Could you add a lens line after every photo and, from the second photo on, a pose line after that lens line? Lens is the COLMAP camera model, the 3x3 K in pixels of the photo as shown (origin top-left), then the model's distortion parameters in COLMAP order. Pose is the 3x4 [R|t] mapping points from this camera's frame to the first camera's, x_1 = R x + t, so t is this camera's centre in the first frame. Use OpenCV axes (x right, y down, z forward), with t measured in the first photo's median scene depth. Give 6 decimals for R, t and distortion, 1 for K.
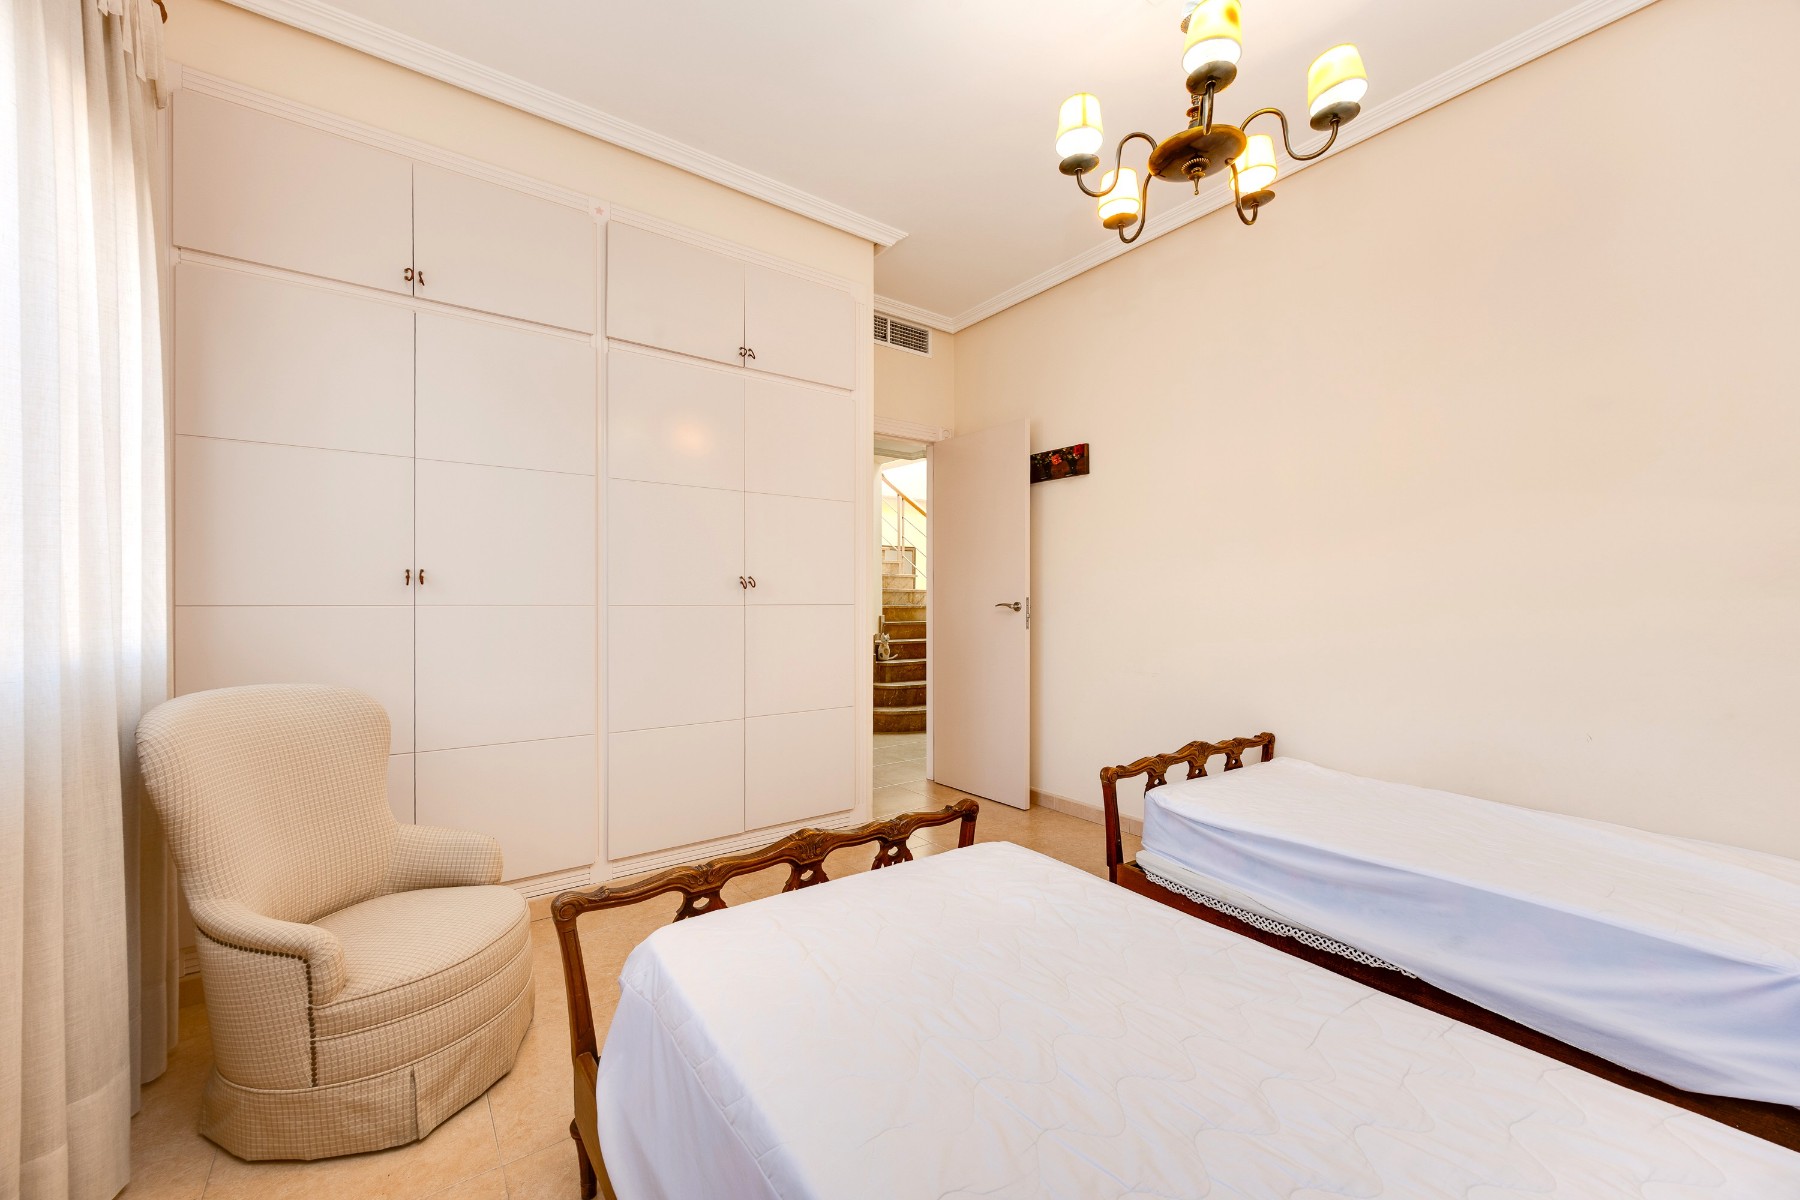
lens RADIAL K [[699.7, 0, 894.8], [0, 699.7, 607.6], [0, 0, 1]] dist [-0.003063, 0.000630]
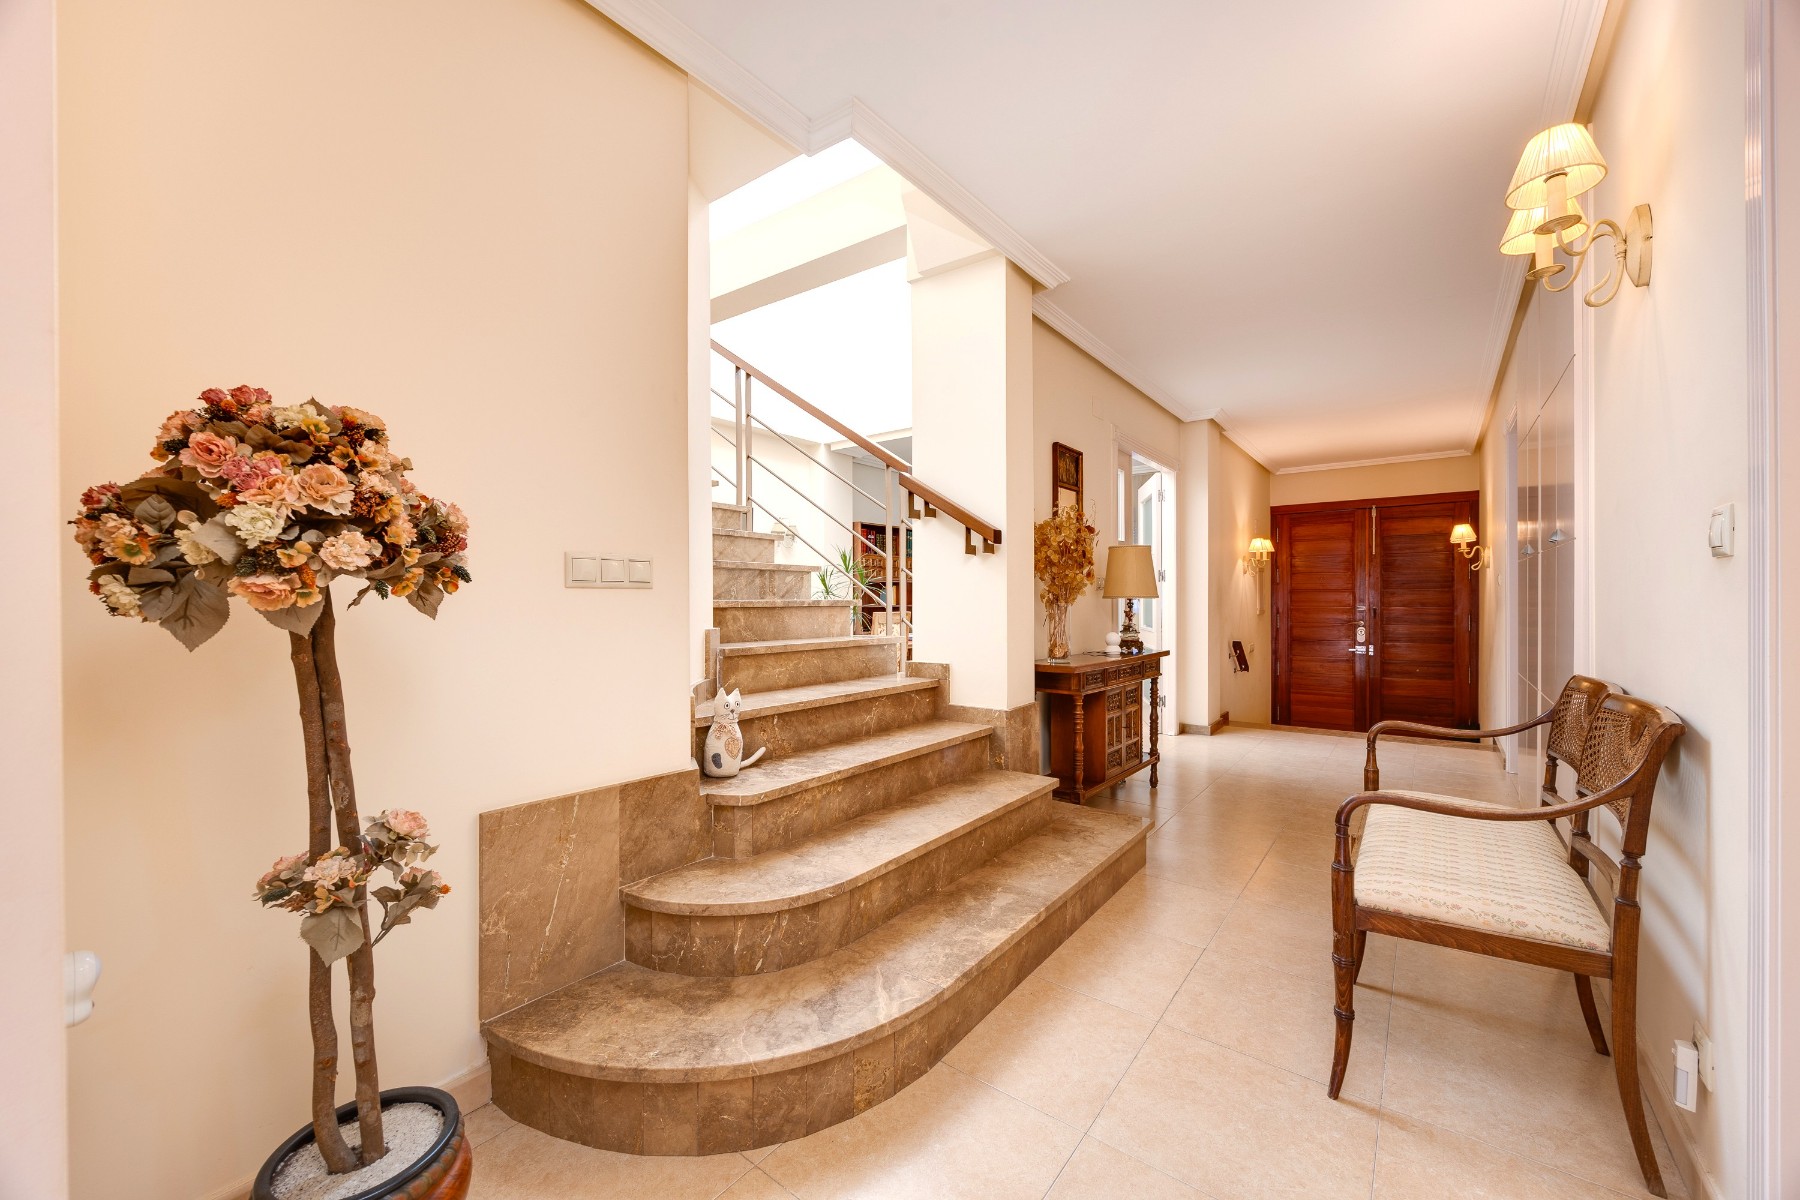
lens RADIAL K [[699.7, 0, 904.0], [0, 699.7, 597.6], [0, 0, 1]] dist [-0.003063, 0.000630]
pose [[0.962437, -0.000667, 0.271504, -0.022905], [0.001454, 0.999995, -0.002697, -0.004615], [-0.271500, 0.002990, 0.962434, 0.657000]]
